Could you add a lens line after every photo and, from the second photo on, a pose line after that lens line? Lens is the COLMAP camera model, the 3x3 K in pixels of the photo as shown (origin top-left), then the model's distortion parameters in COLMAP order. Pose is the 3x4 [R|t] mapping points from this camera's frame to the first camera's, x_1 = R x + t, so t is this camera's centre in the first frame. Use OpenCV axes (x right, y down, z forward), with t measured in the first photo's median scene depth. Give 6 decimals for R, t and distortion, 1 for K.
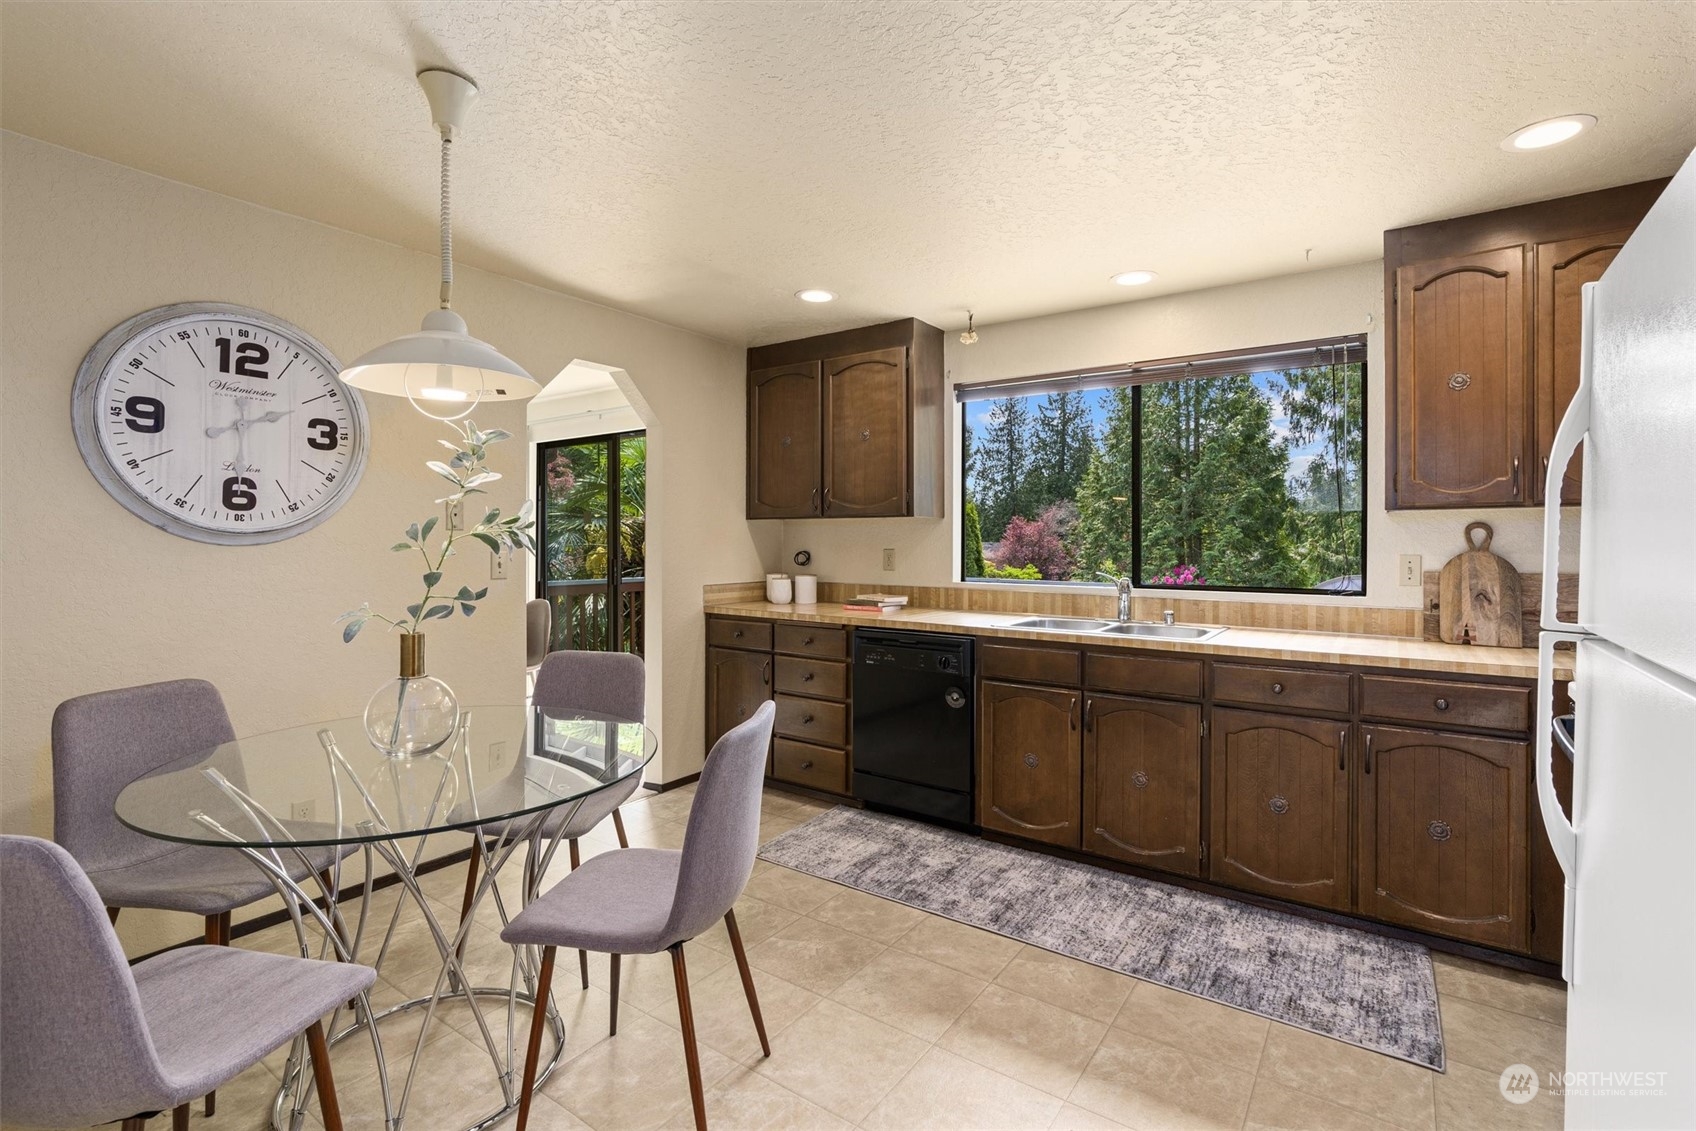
lens RADIAL K [[789.7, 0, 851.3], [0, 789.7, 548.2], [0, 0, 1]] dist [-0.001161, -0.000045]
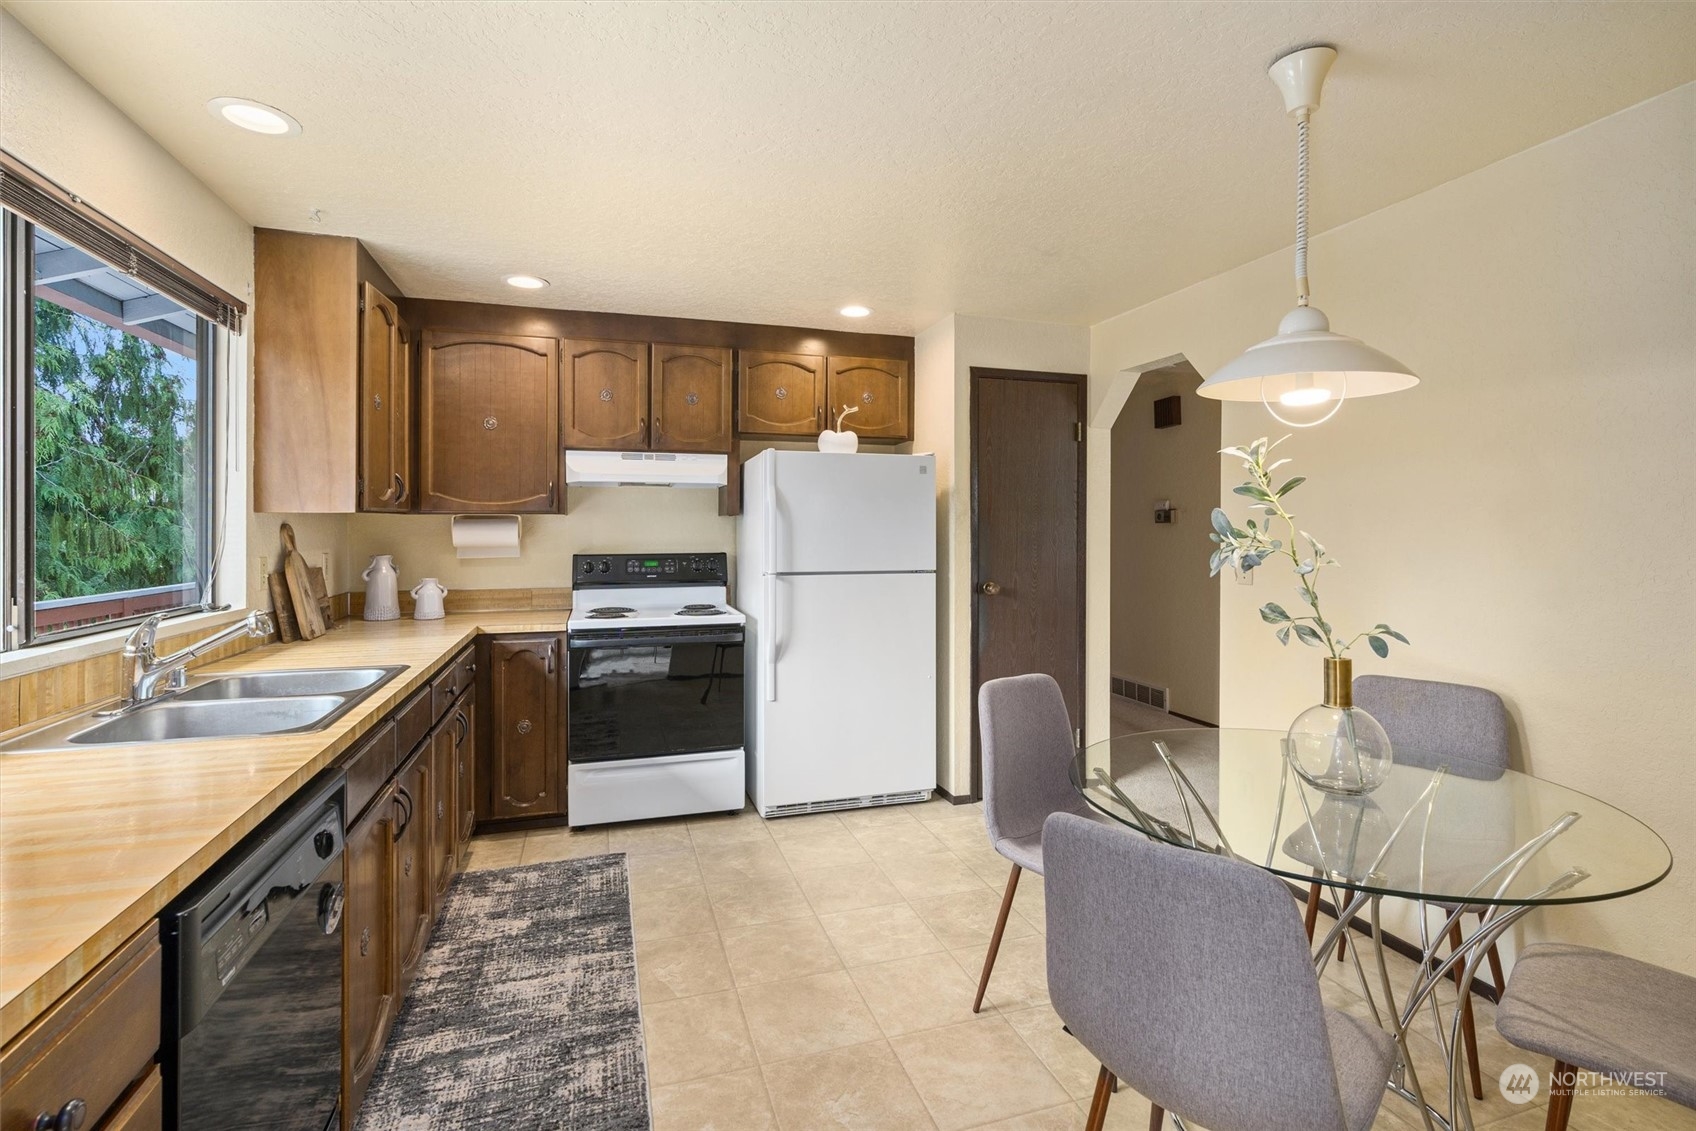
lens RADIAL K [[789.7, 0, 854.6], [0, 789.7, 554.8], [0, 0, 1]] dist [-0.001161, -0.000045]
pose [[-0.804529, -0.020185, 0.593570, -0.498002], [0.002587, 0.999294, 0.037489, -0.031500], [-0.593907, 0.031696, -0.803909, 1.610988]]
